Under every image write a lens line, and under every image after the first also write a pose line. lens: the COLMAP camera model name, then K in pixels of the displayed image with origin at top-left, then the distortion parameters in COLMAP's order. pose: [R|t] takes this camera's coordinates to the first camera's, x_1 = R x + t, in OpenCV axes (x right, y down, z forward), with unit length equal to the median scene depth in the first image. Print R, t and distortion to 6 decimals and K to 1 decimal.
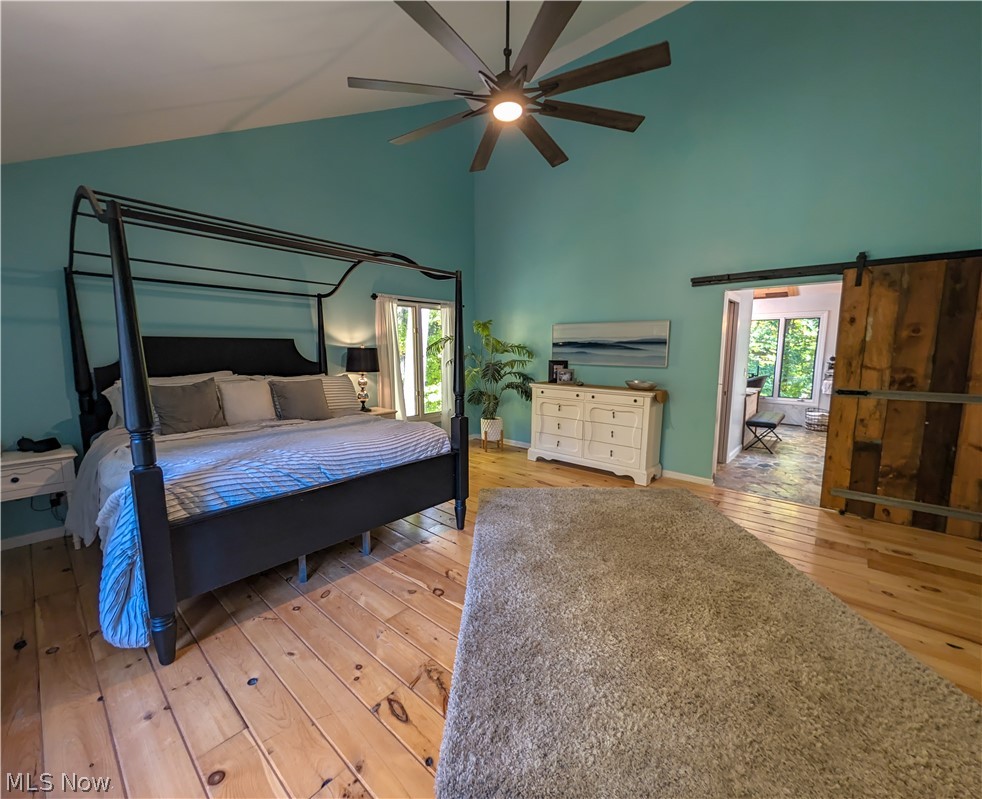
lens RADIAL K [[414.2, 0, 491.1], [0, 414.2, 402.5], [0, 0, 1]] dist [0.019960, 0.000140]
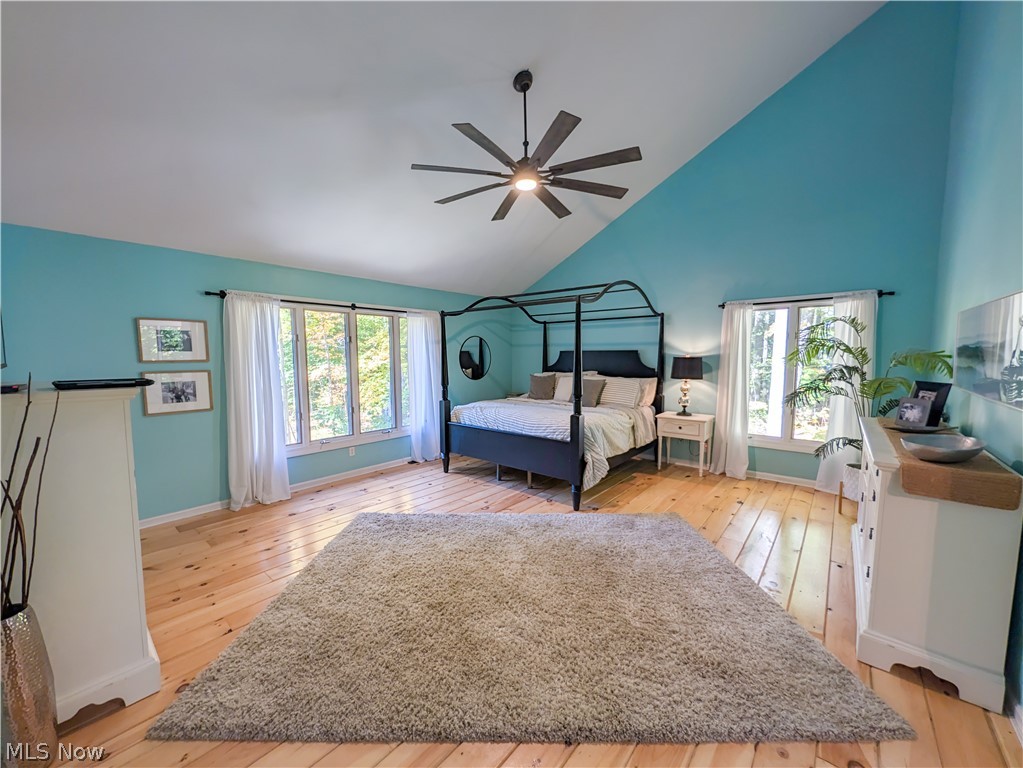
lens RADIAL K [[394.4, 0, 511.8], [0, 394.4, 385.4], [0, 0, 1]] dist [-0.000908, -0.000015]
pose [[0.024329, 0.075088, -0.996880, 0.758937], [-0.126189, 0.989430, 0.071447, -0.077652], [0.991708, 0.124057, 0.033547, 0.548925]]
